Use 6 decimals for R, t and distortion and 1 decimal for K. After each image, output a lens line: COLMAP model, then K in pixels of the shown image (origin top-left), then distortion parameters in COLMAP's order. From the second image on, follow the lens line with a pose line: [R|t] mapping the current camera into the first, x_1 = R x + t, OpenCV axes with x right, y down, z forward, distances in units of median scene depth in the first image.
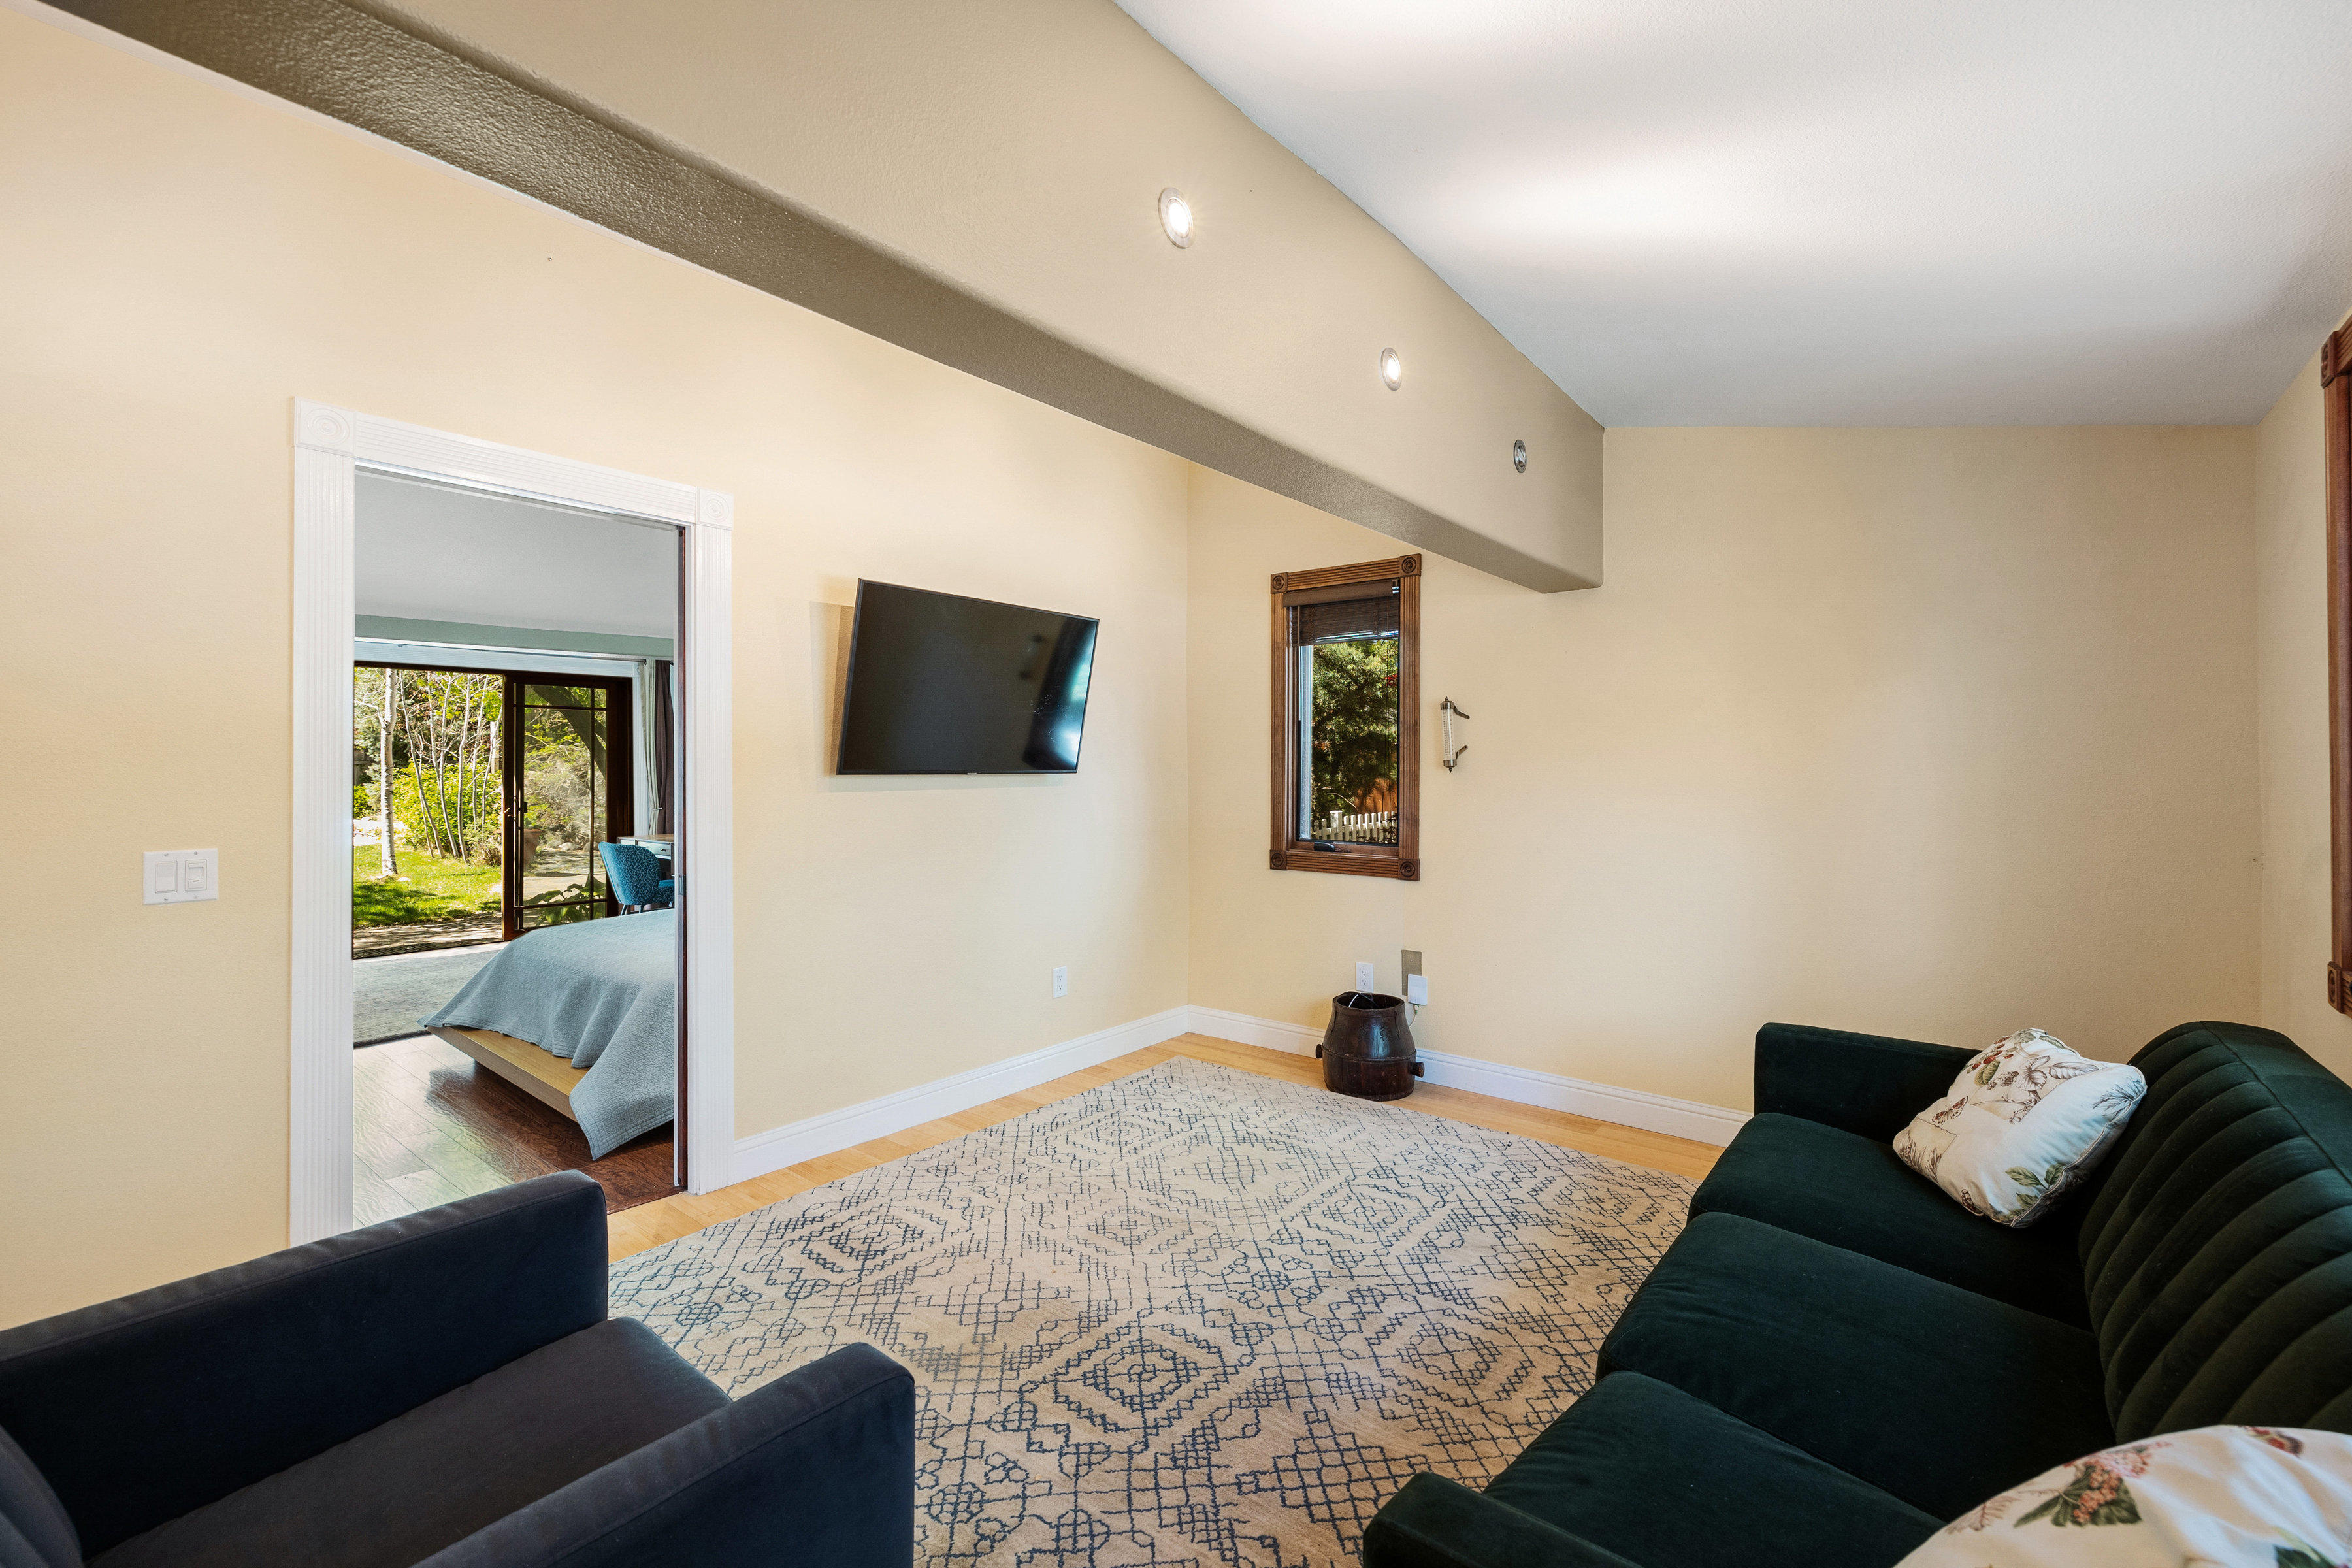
lens RADIAL K [[1007.3, 0, 1166.7], [0, 1007.3, 771.0], [0, 0, 1]] dist [-0.001561, -0.000050]
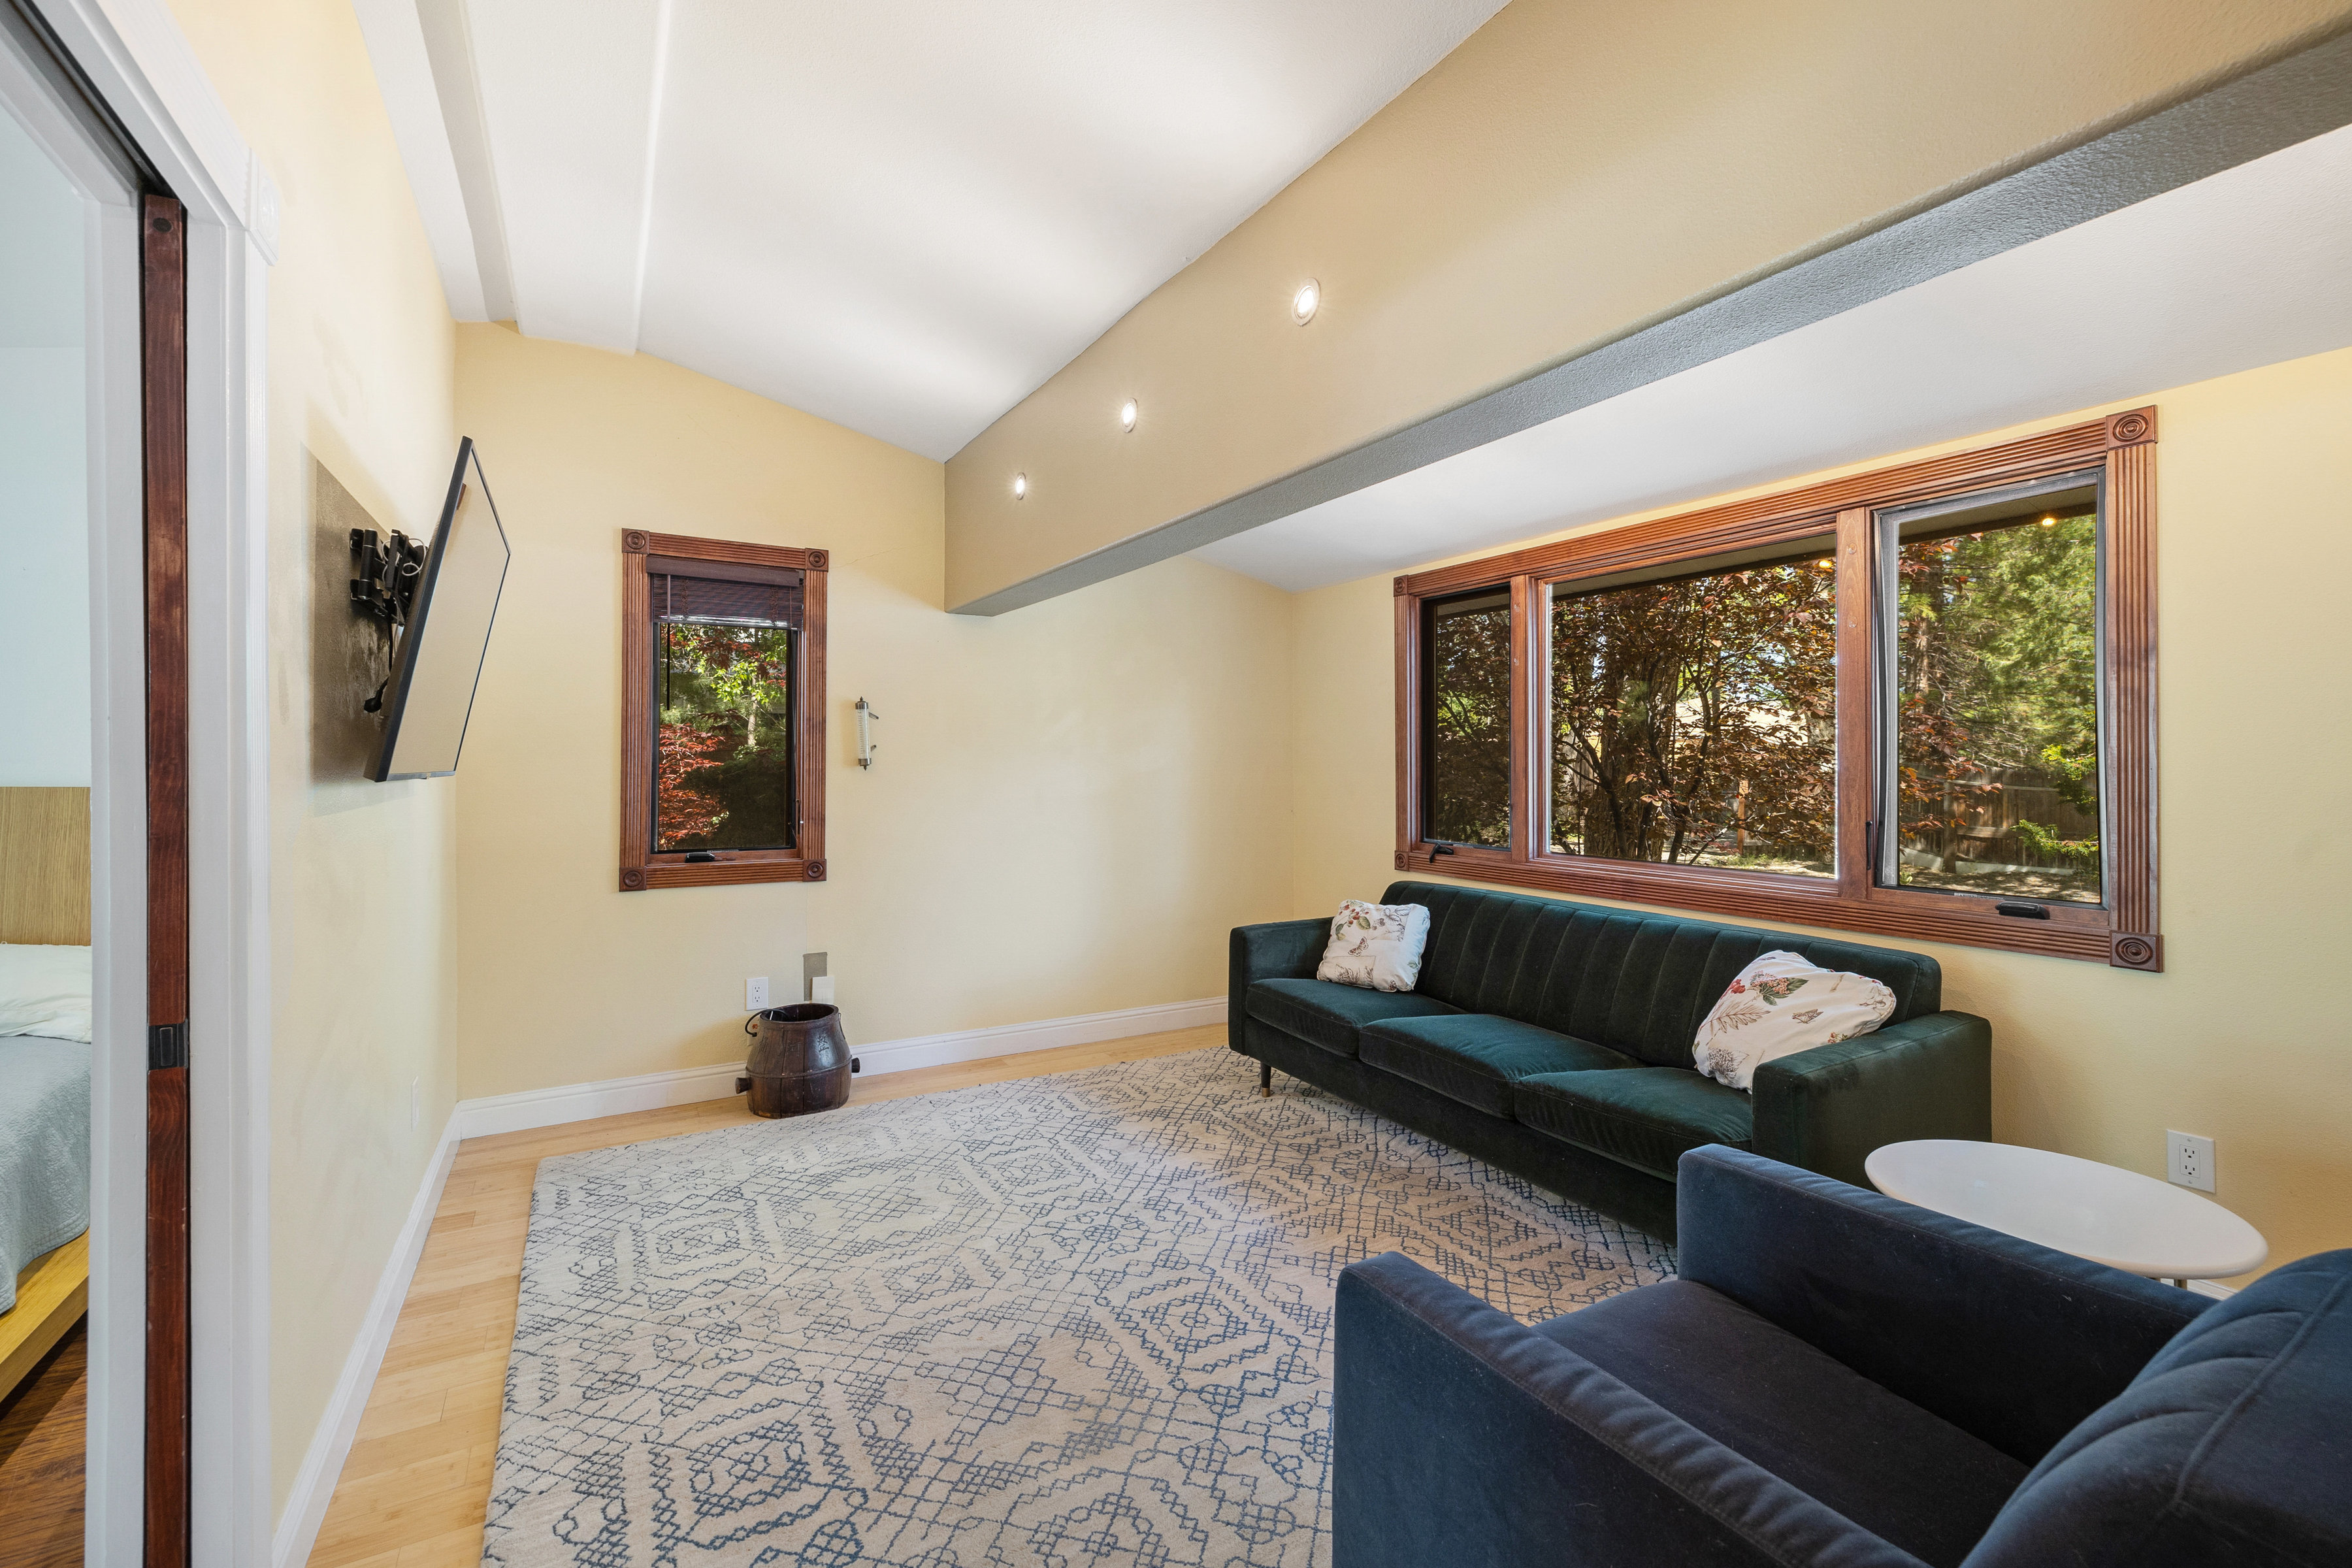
lens RADIAL K [[1007.3, 0, 1165.1], [0, 1007.3, 765.2], [0, 0, 1]] dist [-0.001561, -0.000050]
pose [[0.343078, -0.002306, 0.939304, -0.747926], [0.004721, 0.999989, 0.000731, -0.004603], [-0.939295, 0.004184, 0.343085, 0.459244]]
